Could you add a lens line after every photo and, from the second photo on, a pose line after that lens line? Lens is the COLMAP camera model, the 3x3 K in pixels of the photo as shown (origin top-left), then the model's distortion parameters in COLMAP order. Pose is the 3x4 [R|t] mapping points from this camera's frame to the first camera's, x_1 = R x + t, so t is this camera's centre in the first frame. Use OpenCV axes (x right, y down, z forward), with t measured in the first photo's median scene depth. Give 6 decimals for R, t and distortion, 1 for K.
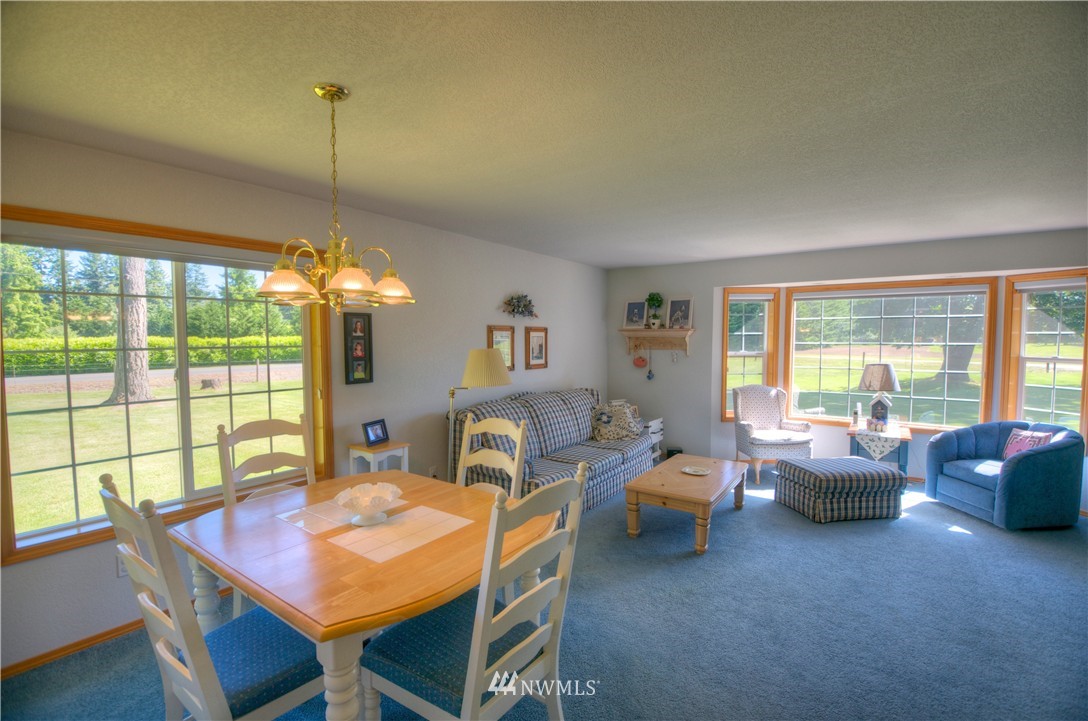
lens RADIAL K [[487.1, 0, 543.9], [0, 487.1, 364.2], [0, 0, 1]] dist [-0.003042, -0.004470]
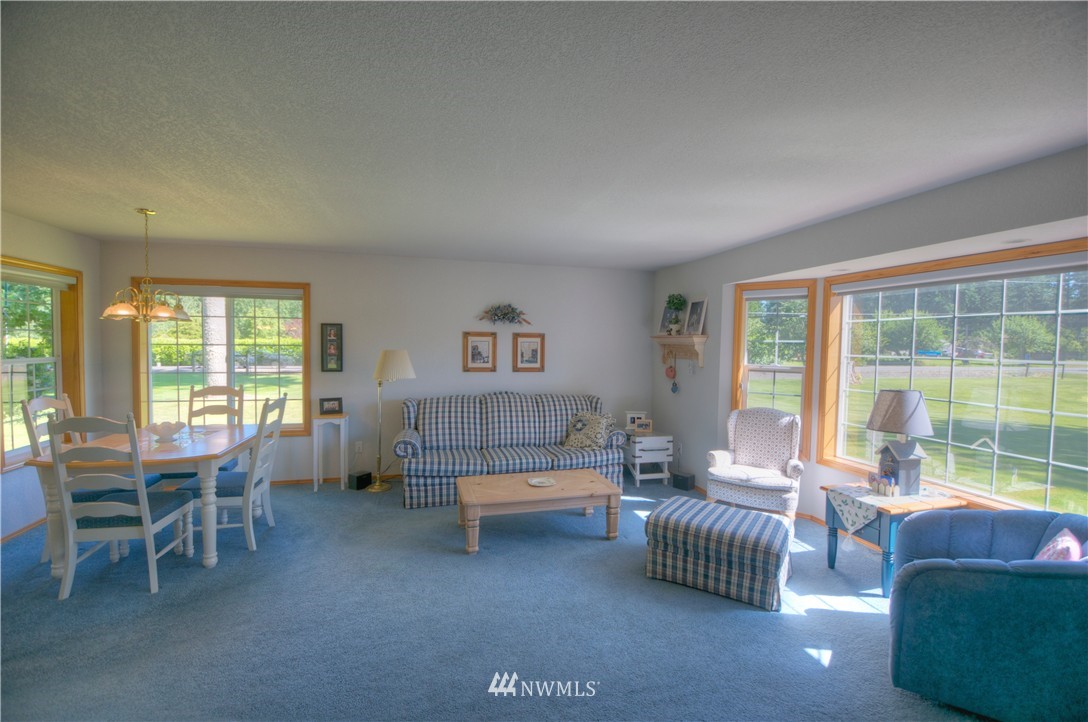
lens RADIAL K [[487.1, 0, 545.5], [0, 487.1, 361.2], [0, 0, 1]] dist [-0.003042, -0.004470]
pose [[0.764108, 0.036126, -0.644076, 0.727323], [-0.048462, 0.998824, -0.001469, -0.014659], [0.643266, 0.032335, 0.764960, 0.205718]]
